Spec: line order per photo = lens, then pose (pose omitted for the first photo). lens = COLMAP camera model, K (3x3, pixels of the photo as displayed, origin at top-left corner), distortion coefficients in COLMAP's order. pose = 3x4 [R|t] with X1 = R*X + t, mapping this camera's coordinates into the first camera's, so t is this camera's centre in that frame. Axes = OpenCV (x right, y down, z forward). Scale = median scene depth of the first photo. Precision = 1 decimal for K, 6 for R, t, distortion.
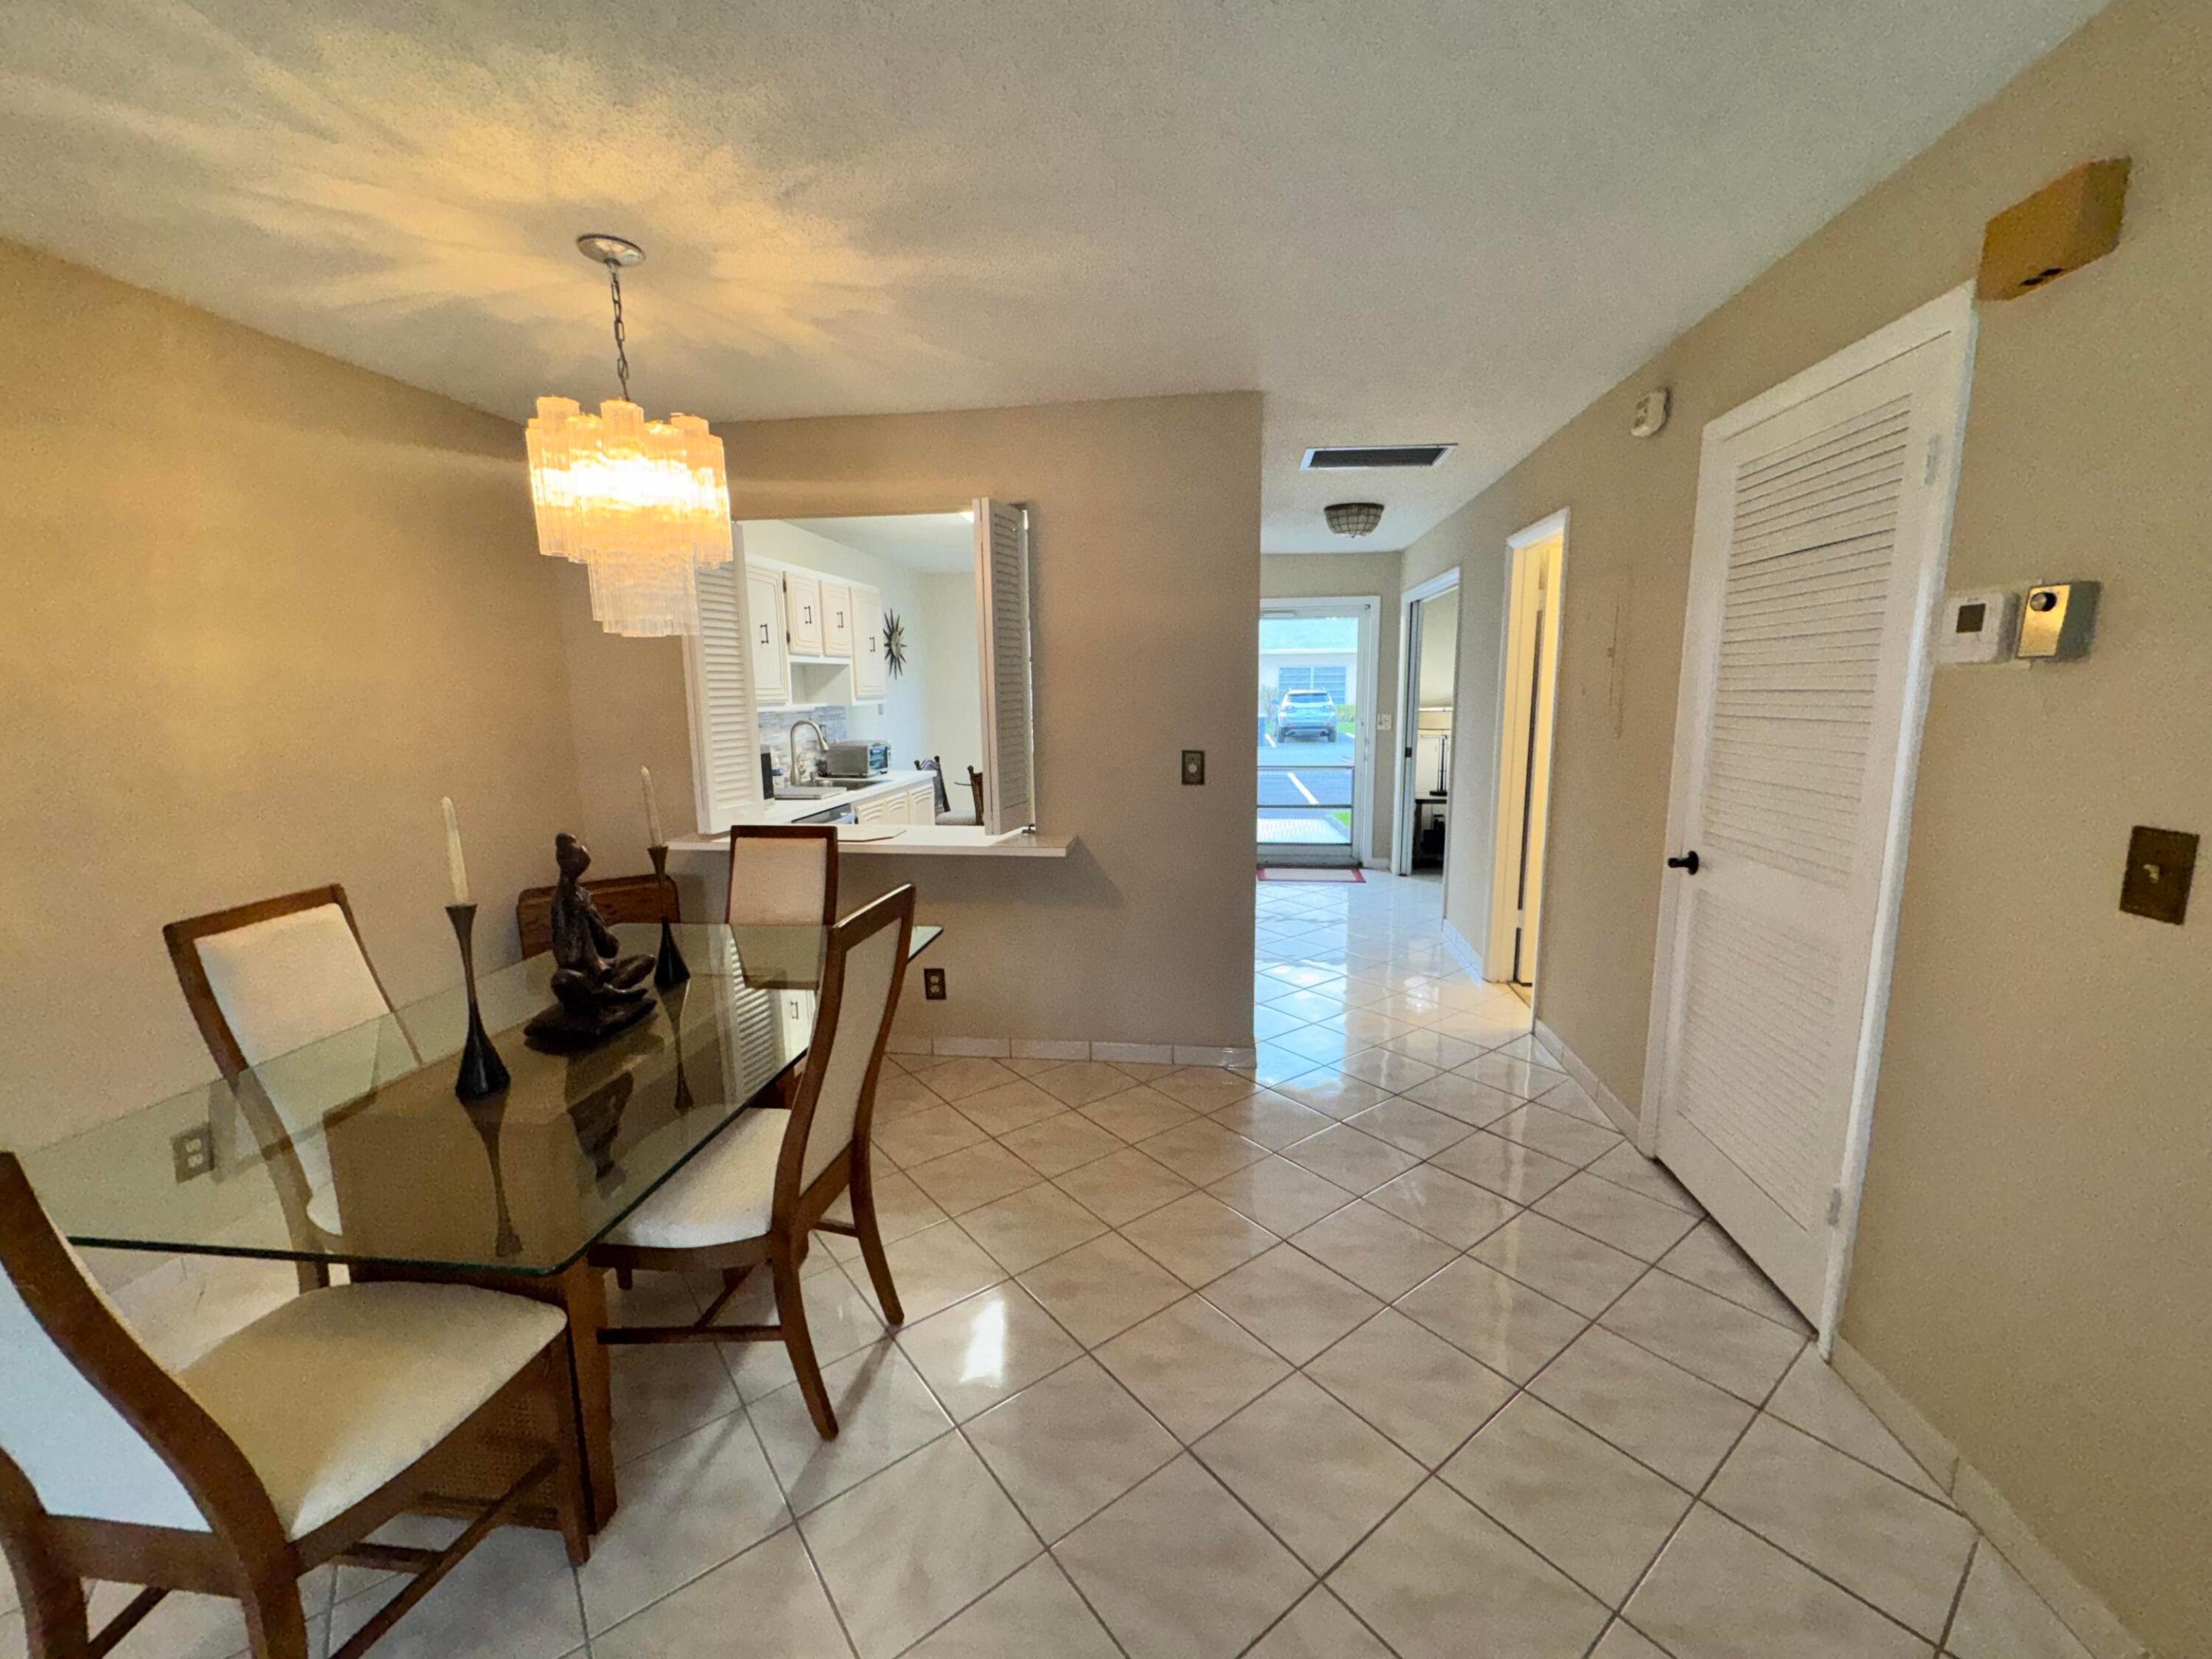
lens RADIAL K [[889.9, 0, 1109.9], [0, 889.9, 830.0], [0, 0, 1]] dist [-0.004320, 0.000615]
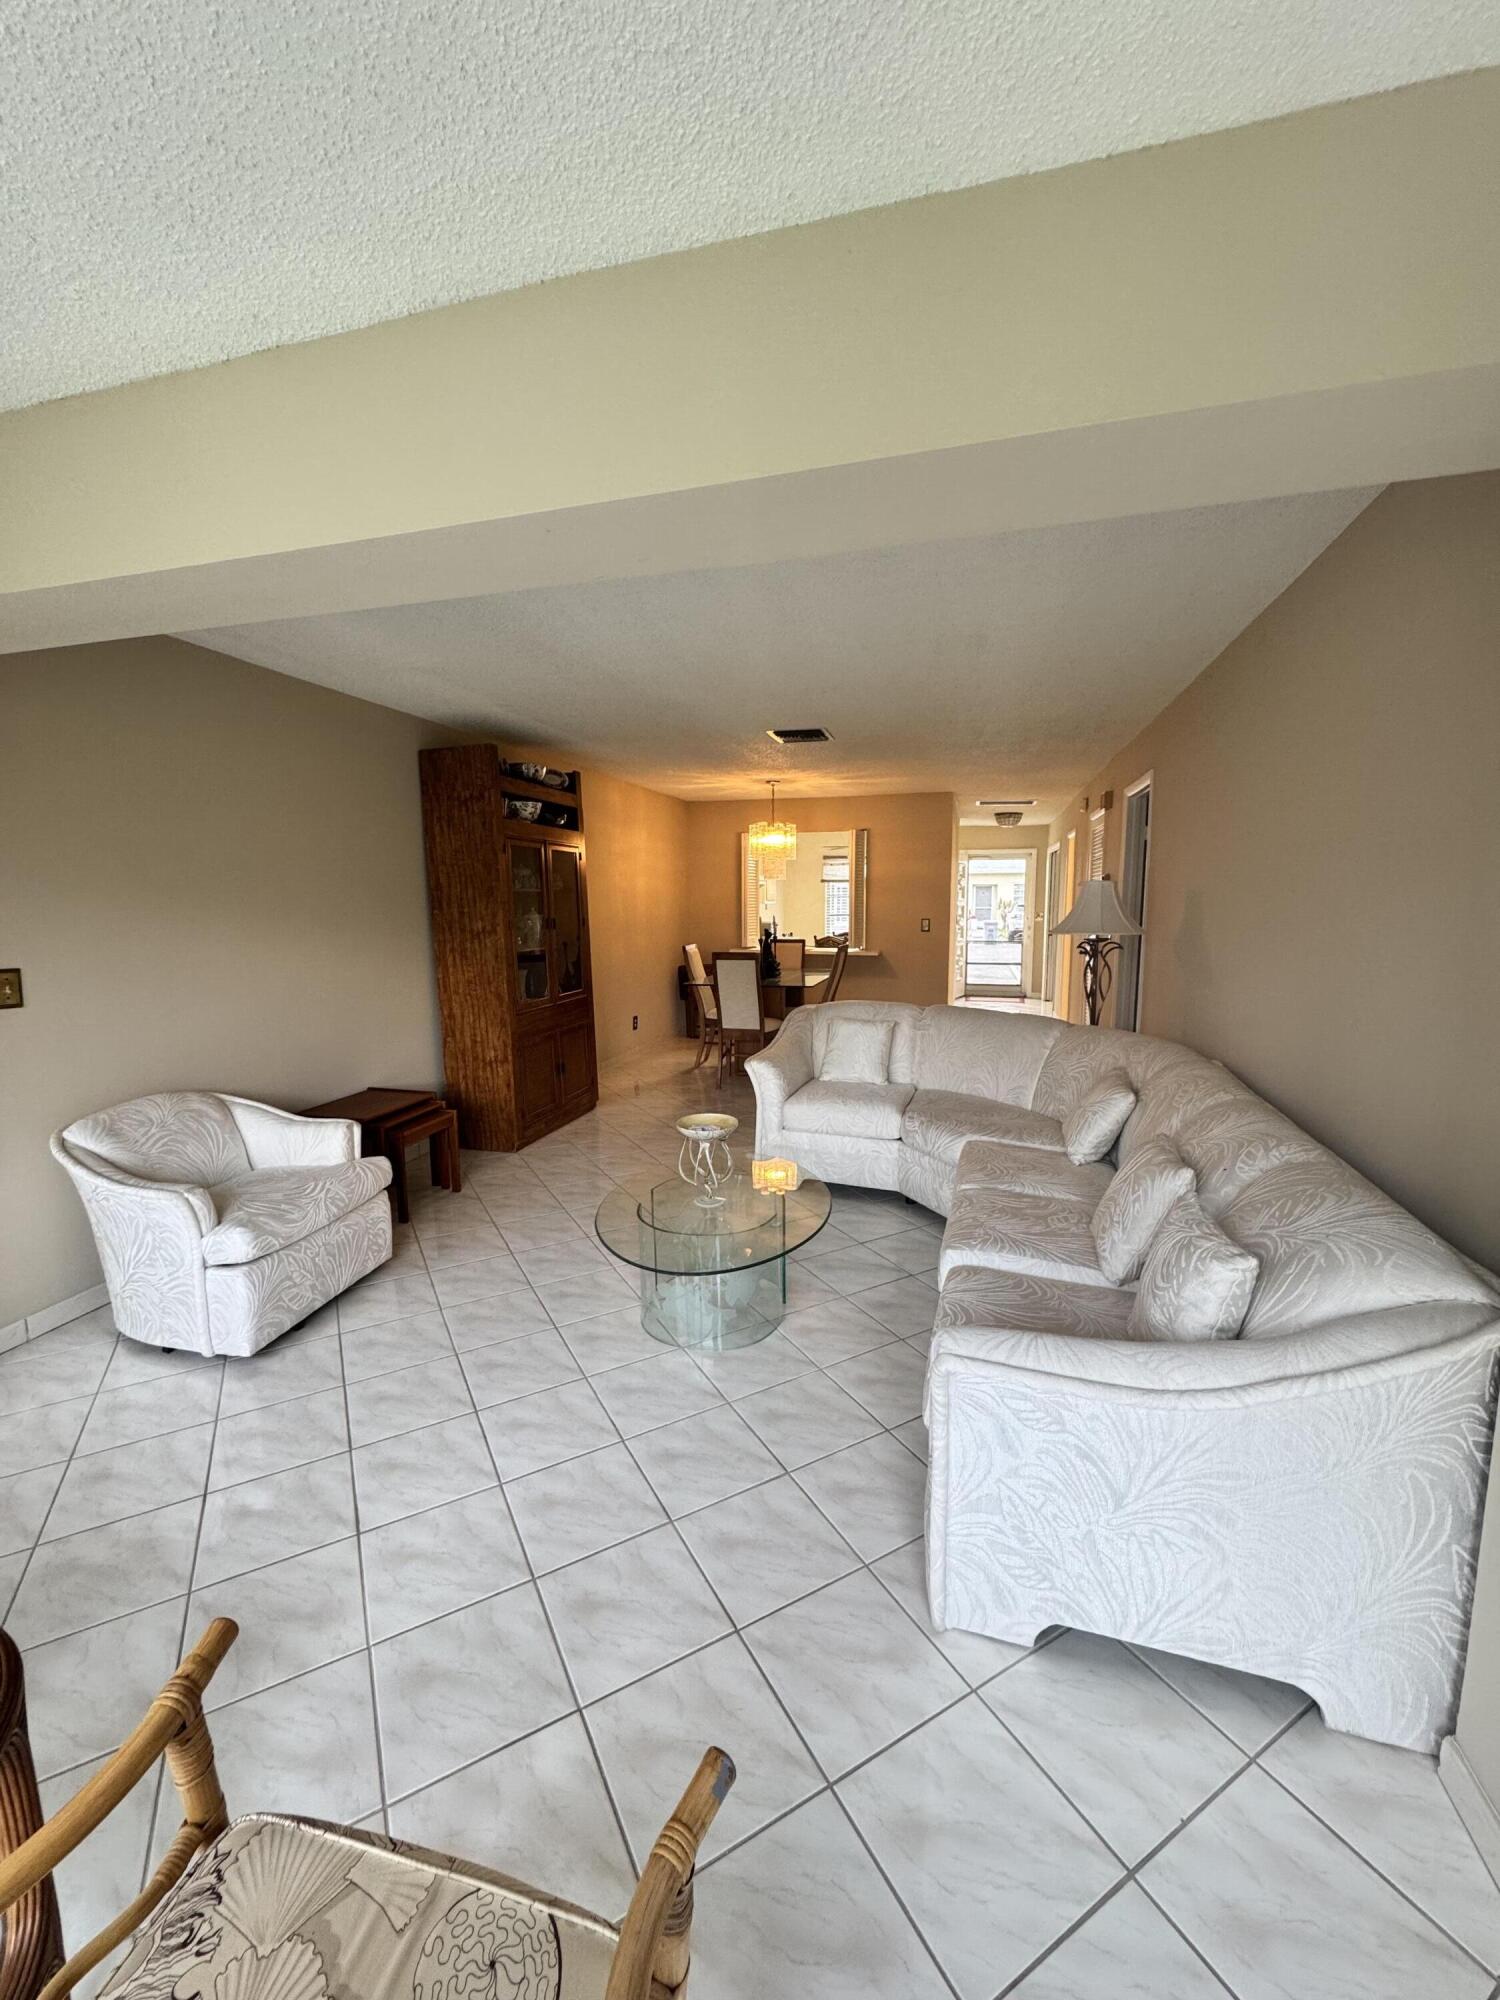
lens RADIAL K [[796.1, 0, 746.2], [0, 796.1, 1009.4], [0, 0, 1]] dist [-0.000838, 0.000049]
pose [[0.988710, 0.022937, -0.148074, -0.039710], [-0.026138, 0.999464, -0.019707, 0.116551], [0.147543, 0.023355, 0.988780, -0.704896]]
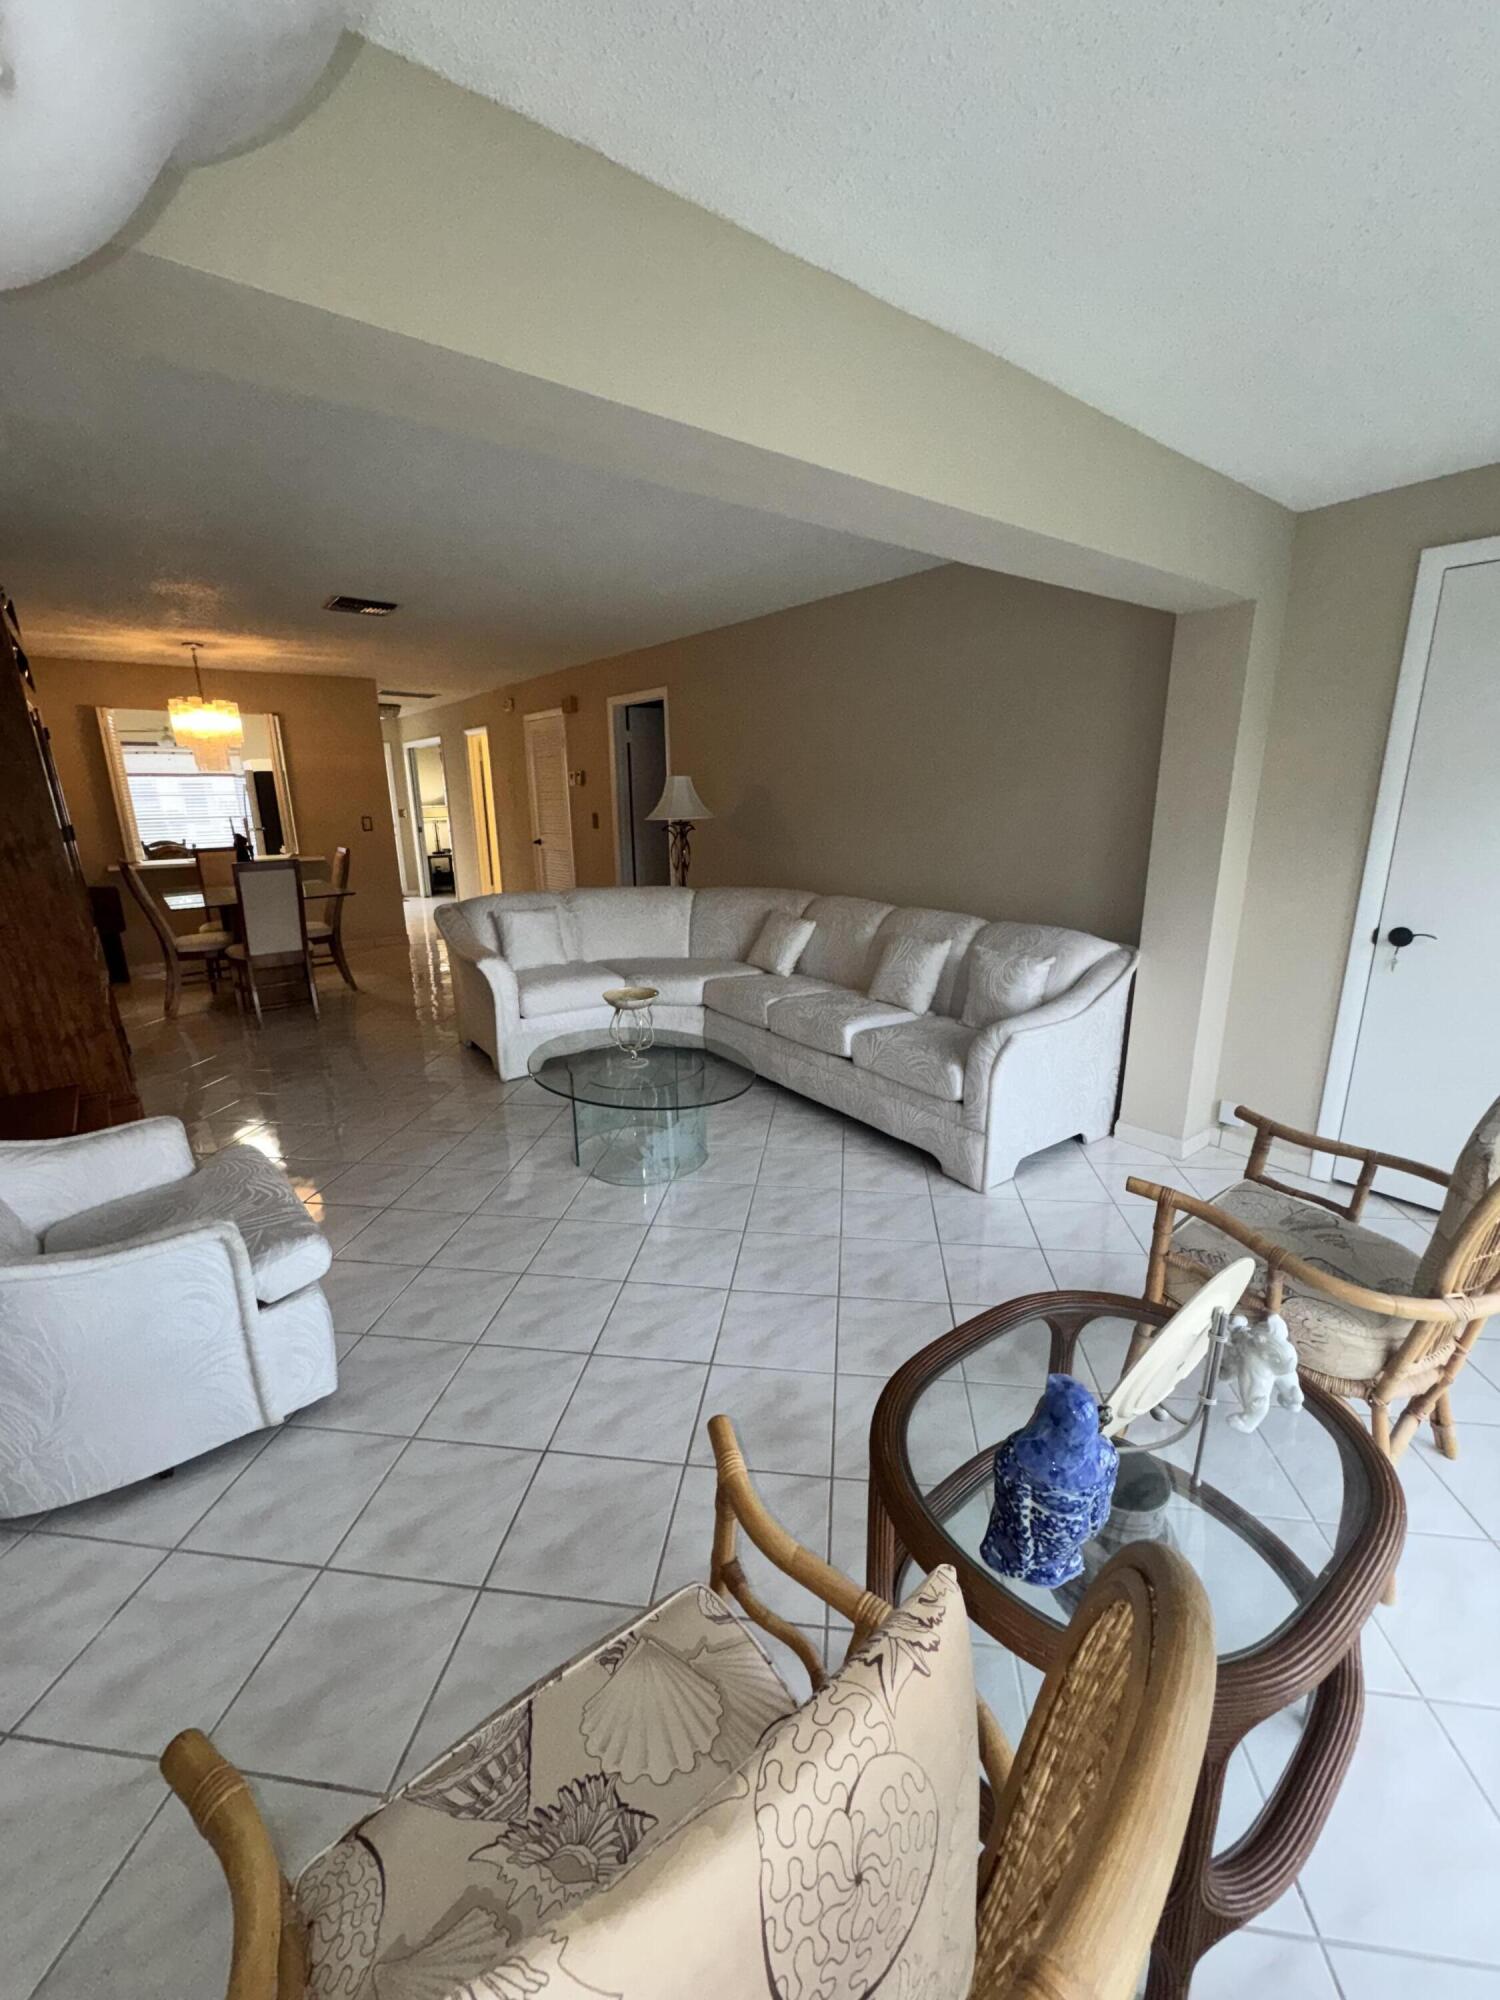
lens RADIAL K [[804.6, 0, 749.8], [0, 804.6, 999.3], [0, 0, 1]] dist [-0.004320, 0.000615]
pose [[0.710675, -0.180352, 0.680011, -0.373724], [0.120999, 0.983513, 0.134392, 0.116859], [-0.693037, -0.013228, 0.720780, -0.682624]]
